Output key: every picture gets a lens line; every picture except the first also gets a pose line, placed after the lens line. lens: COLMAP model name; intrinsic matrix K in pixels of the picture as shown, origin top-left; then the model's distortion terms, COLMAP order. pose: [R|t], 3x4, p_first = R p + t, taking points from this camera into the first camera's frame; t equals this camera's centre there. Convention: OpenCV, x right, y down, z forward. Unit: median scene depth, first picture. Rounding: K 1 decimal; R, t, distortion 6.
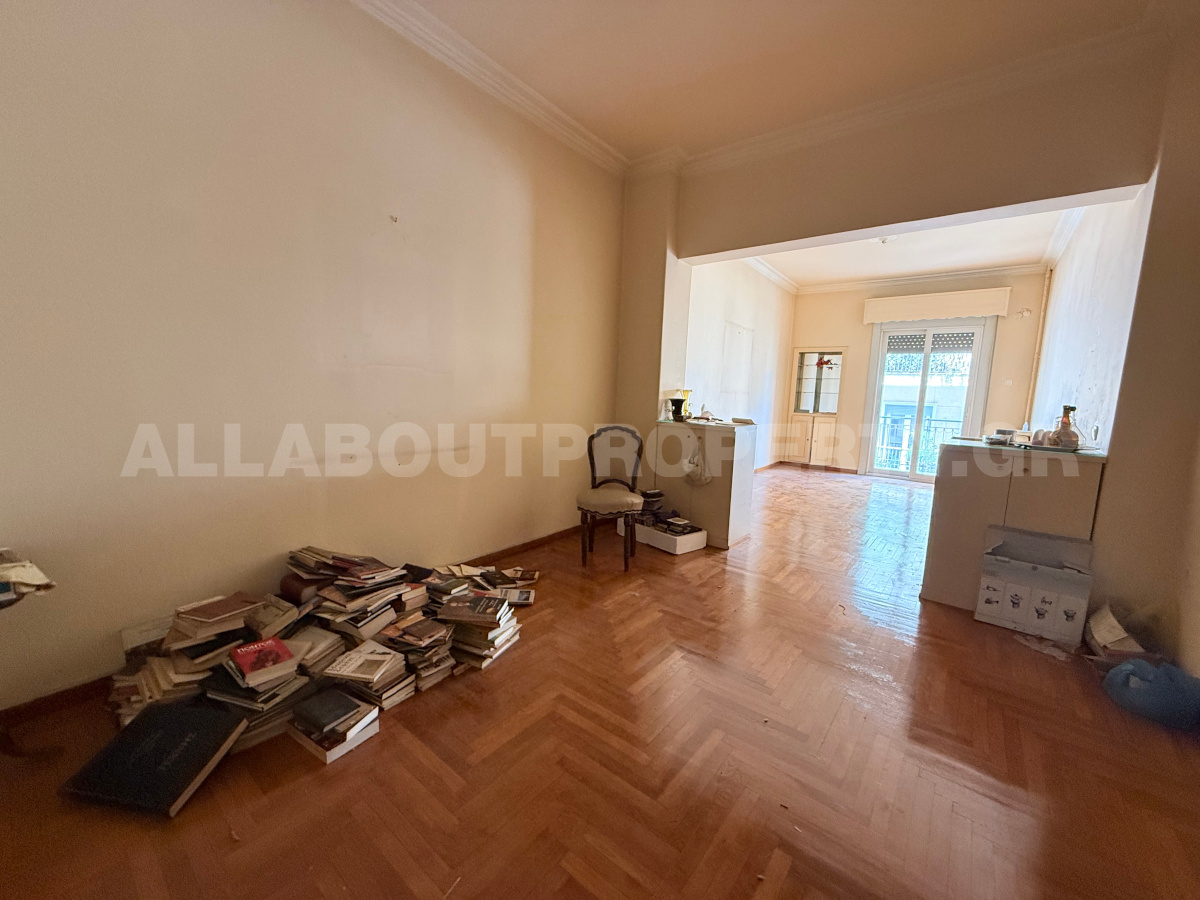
lens RADIAL K [[474.2, 0, 600.2], [0, 474.2, 447.8], [0, 0, 1]] dist [-0.000694, -0.000145]
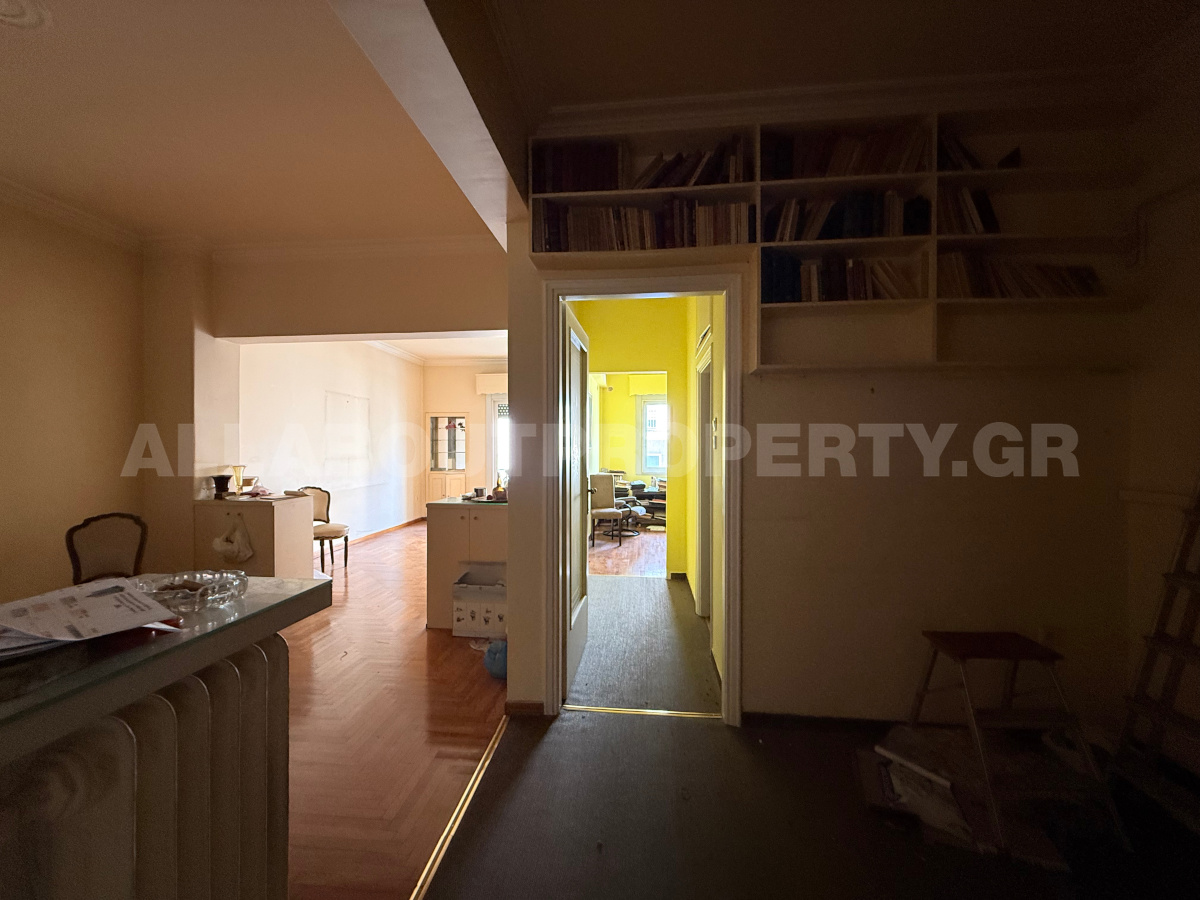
lens RADIAL K [[474.2, 0, 596.2], [0, 474.2, 447.1], [0, 0, 1]] dist [-0.000694, -0.000145]
pose [[0.839194, -0.036008, 0.542638, 0.353699], [0.095735, 0.992005, -0.082228, -0.008504], [-0.535339, 0.120955, 0.835932, -0.306572]]
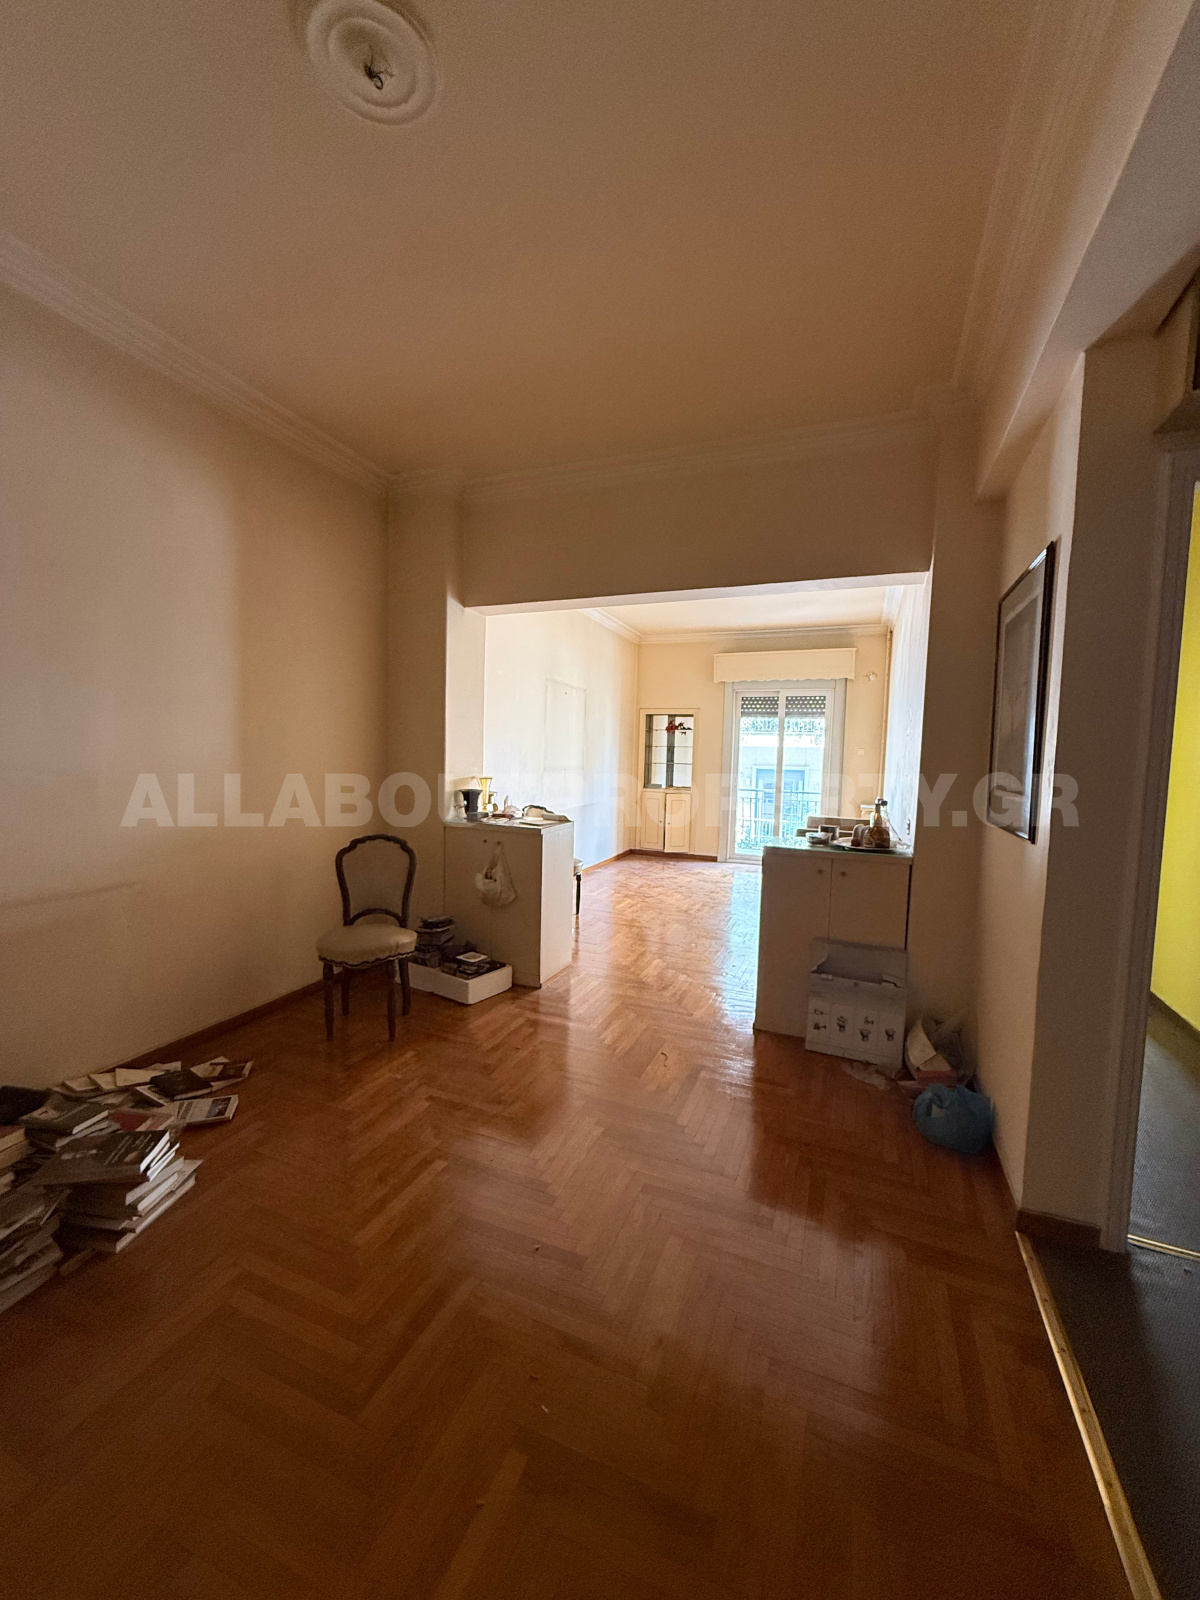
lens RADIAL K [[632.3, 0, 598.5], [0, 632.3, 794.1], [0, 0, 1]] dist [-0.000694, -0.000145]
pose [[0.960969, -0.028788, 0.275154, 0.101285], [0.041818, 0.998259, -0.041606, -0.058131], [-0.273478, 0.051488, 0.960499, -0.023421]]
